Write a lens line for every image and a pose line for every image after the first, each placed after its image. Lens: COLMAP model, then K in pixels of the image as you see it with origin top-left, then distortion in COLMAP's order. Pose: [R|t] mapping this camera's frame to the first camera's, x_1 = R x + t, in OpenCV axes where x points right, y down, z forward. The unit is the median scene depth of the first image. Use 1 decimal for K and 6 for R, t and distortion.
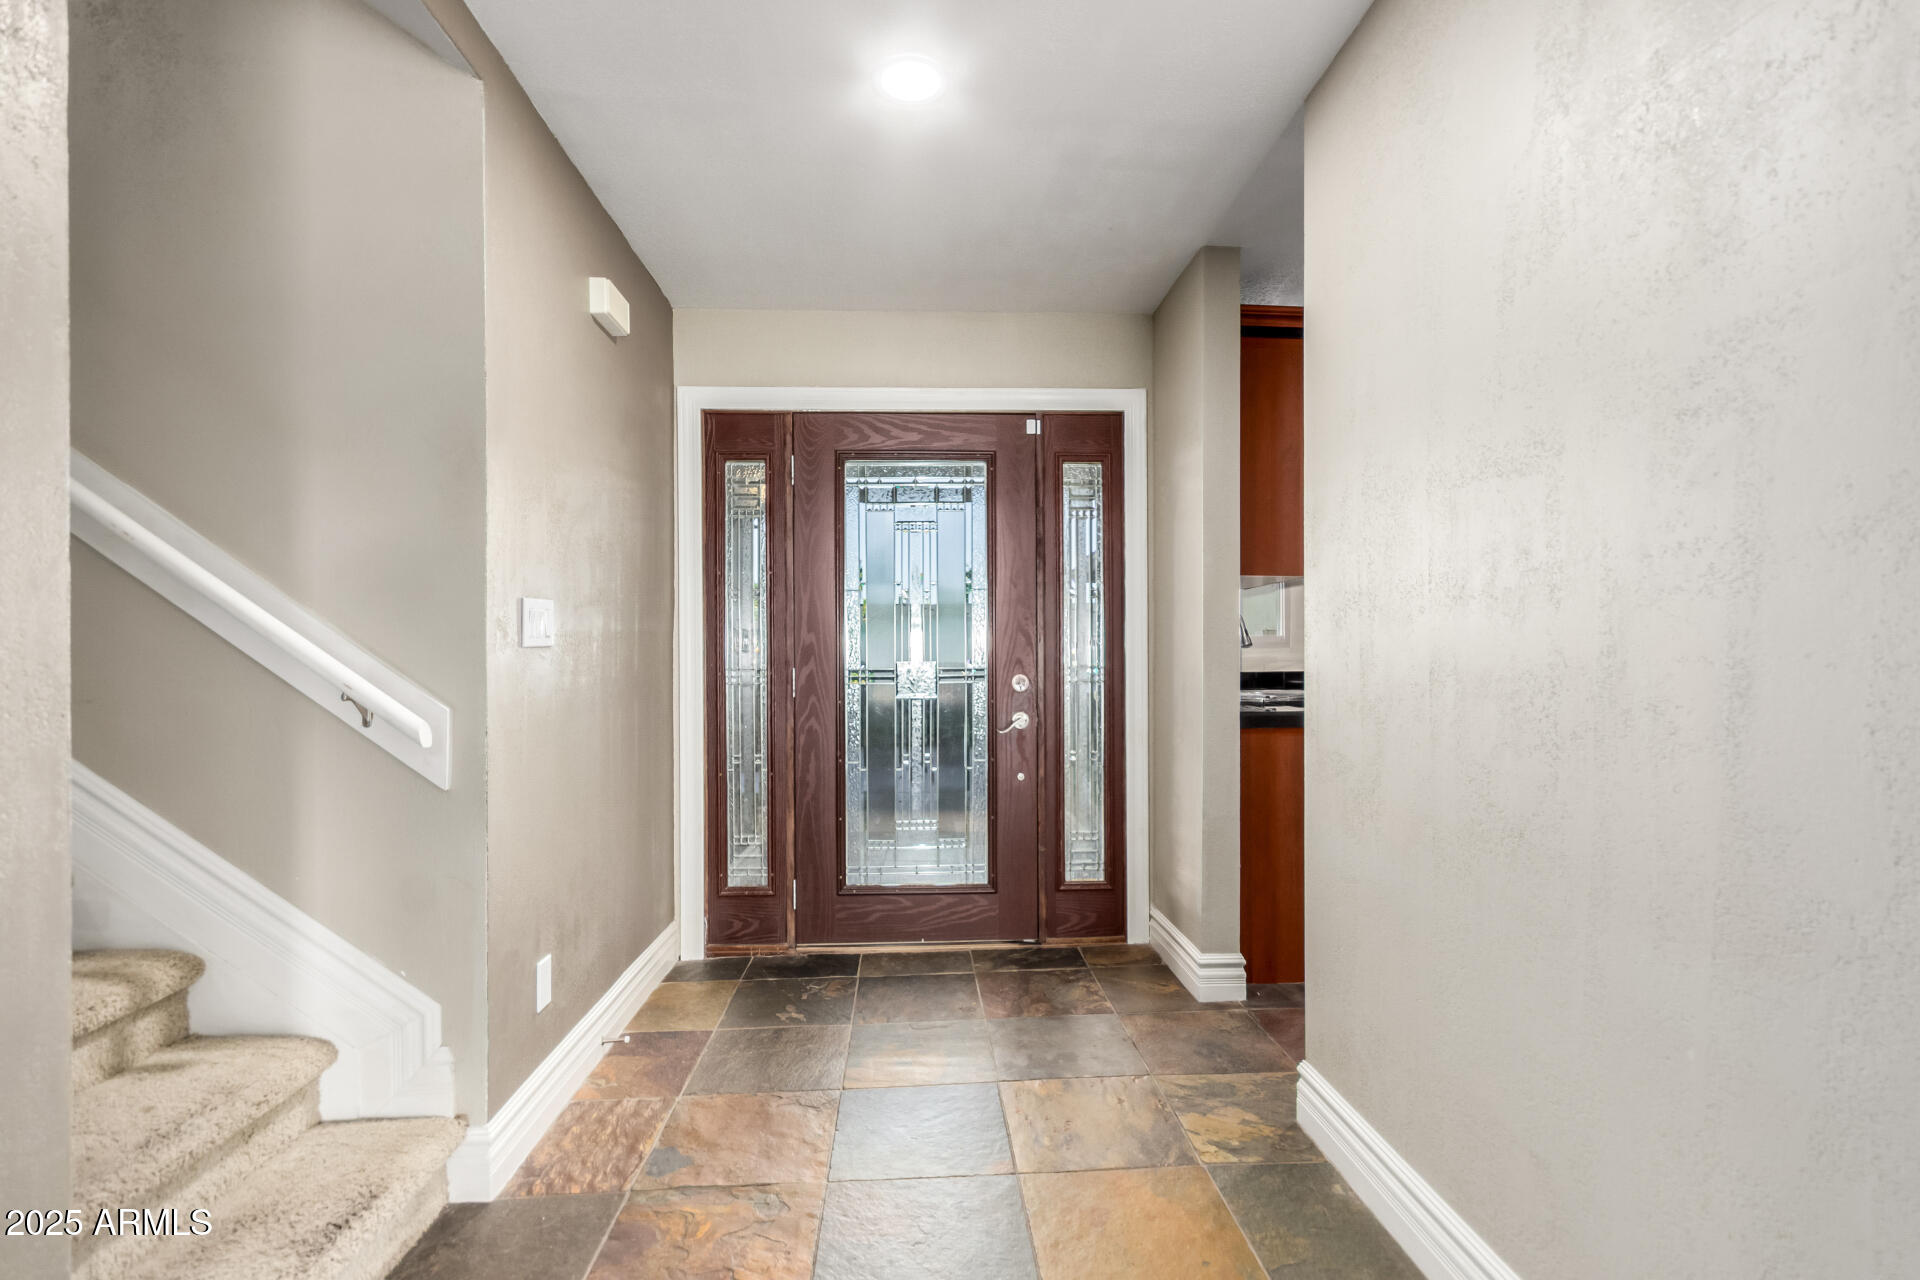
lens RADIAL K [[881.0, 0, 962.7], [0, 881.0, 642.8], [0, 0, 1]] dist [0.000966, -0.000888]
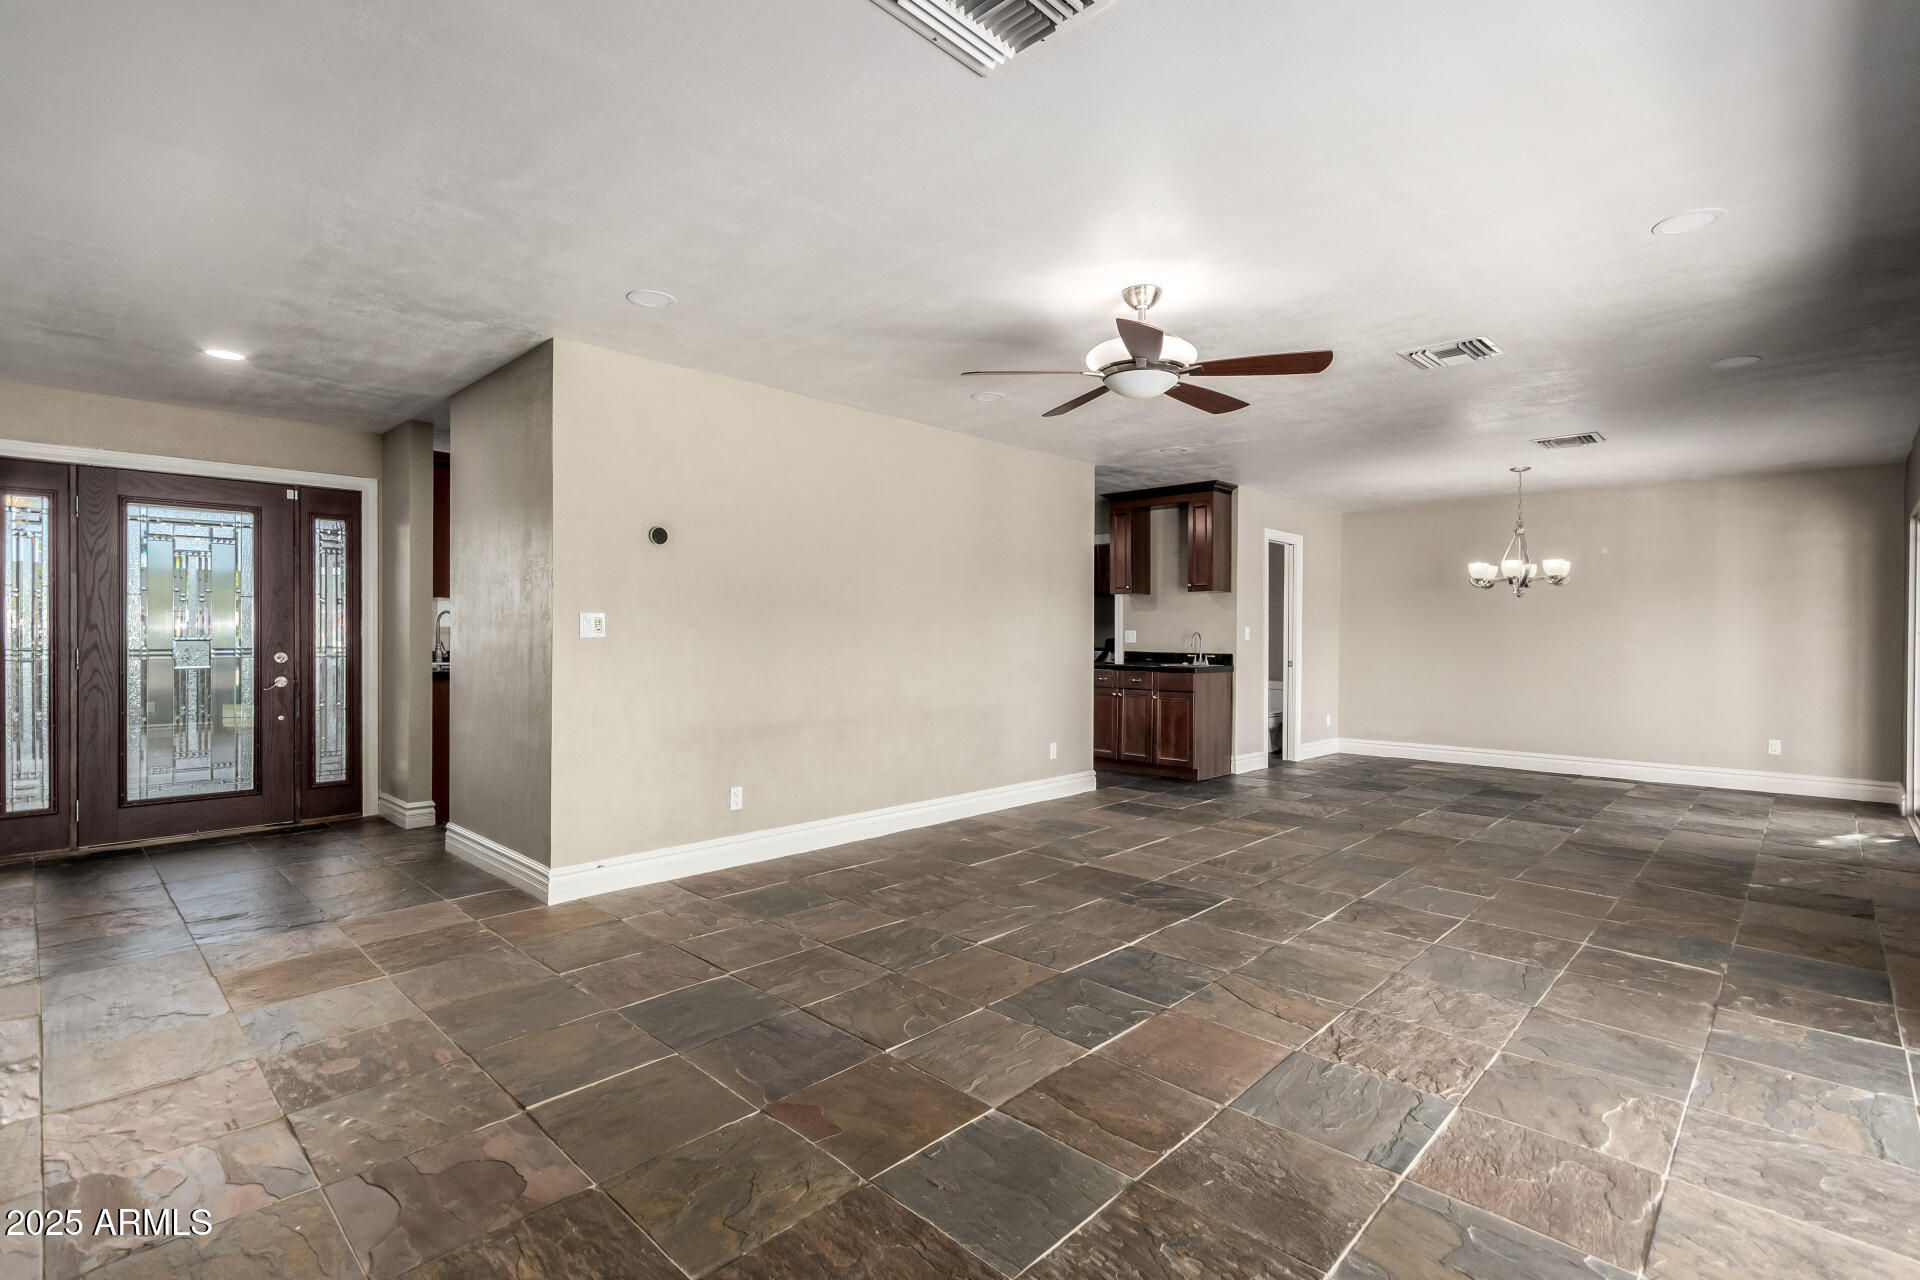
lens RADIAL K [[881.0, 0, 960.6], [0, 881.0, 643.5], [0, 0, 1]] dist [0.000966, -0.000888]
pose [[0.733044, 0.002735, 0.680176, -0.114214], [-0.006326, 0.999976, 0.002797, 0.008419], [-0.680152, -0.006353, 0.733044, -0.964231]]
